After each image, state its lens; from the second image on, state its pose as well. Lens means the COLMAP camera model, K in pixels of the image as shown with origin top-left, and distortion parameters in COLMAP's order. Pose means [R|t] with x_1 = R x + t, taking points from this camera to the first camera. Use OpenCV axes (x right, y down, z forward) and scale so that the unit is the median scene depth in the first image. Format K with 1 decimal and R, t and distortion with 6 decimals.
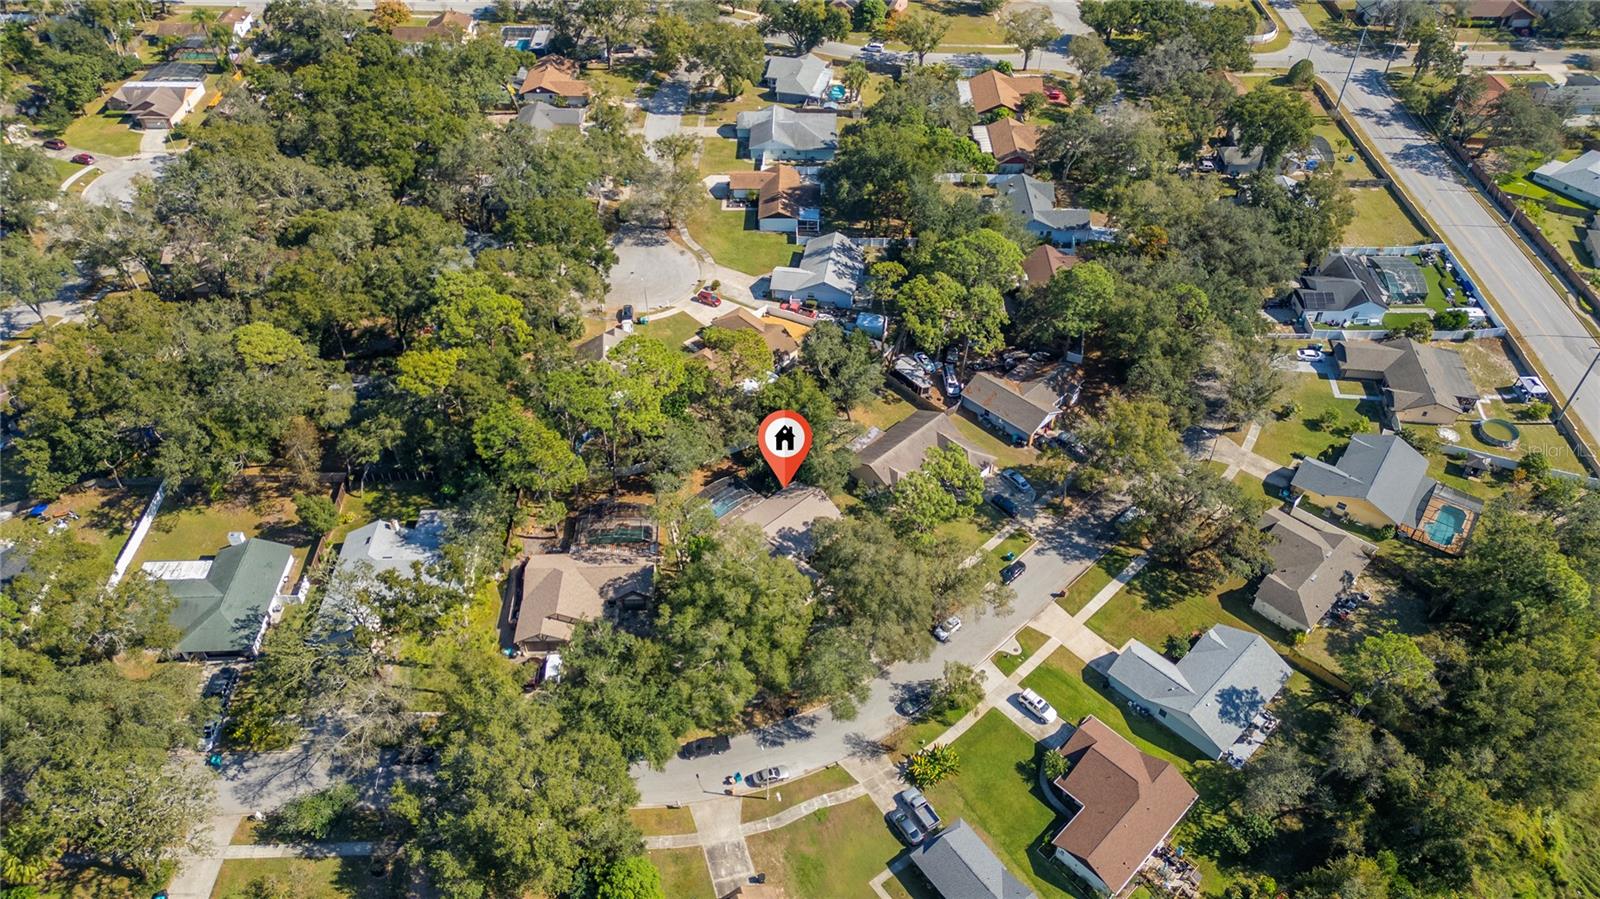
lens RADIAL K [[1109.6, 0, 792.2], [0, 1109.6, 444.7], [0, 0, 1]] dist [0.042062, -0.021015]
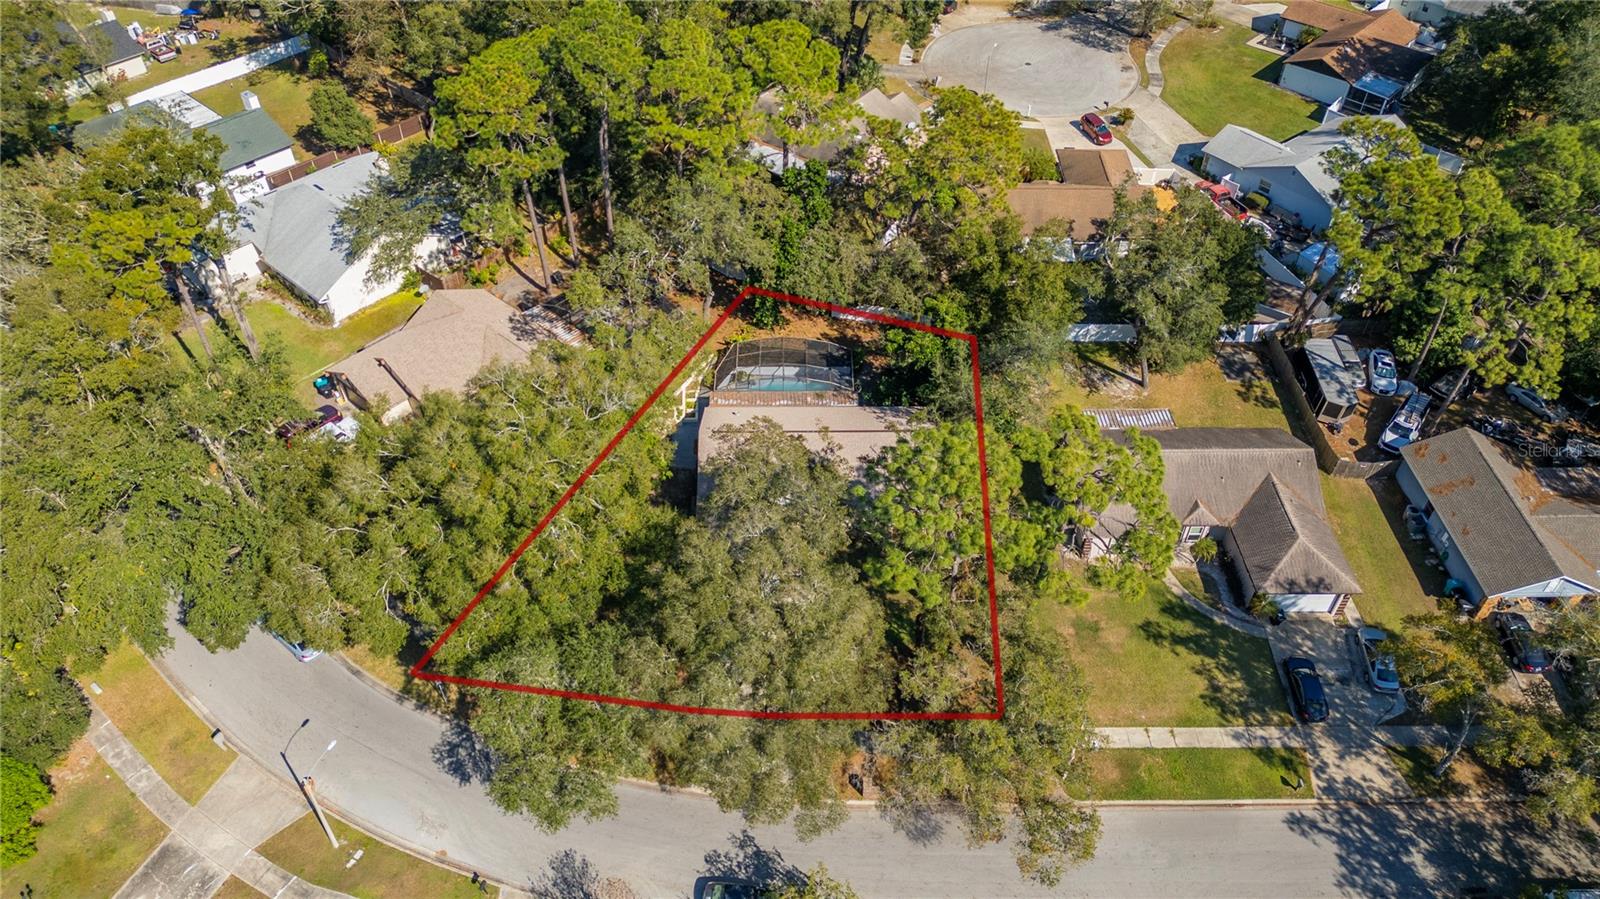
lens RADIAL K [[1109.6, 0, 795.2], [0, 1109.6, 455.7], [0, 0, 1]] dist [0.042062, -0.021015]
pose [[0.724733, 0.478051, -0.496216, 0.216951], [-0.469624, 0.869691, 0.151960, 0.003821], [0.504198, 0.122905, 0.854797, 0.514936]]
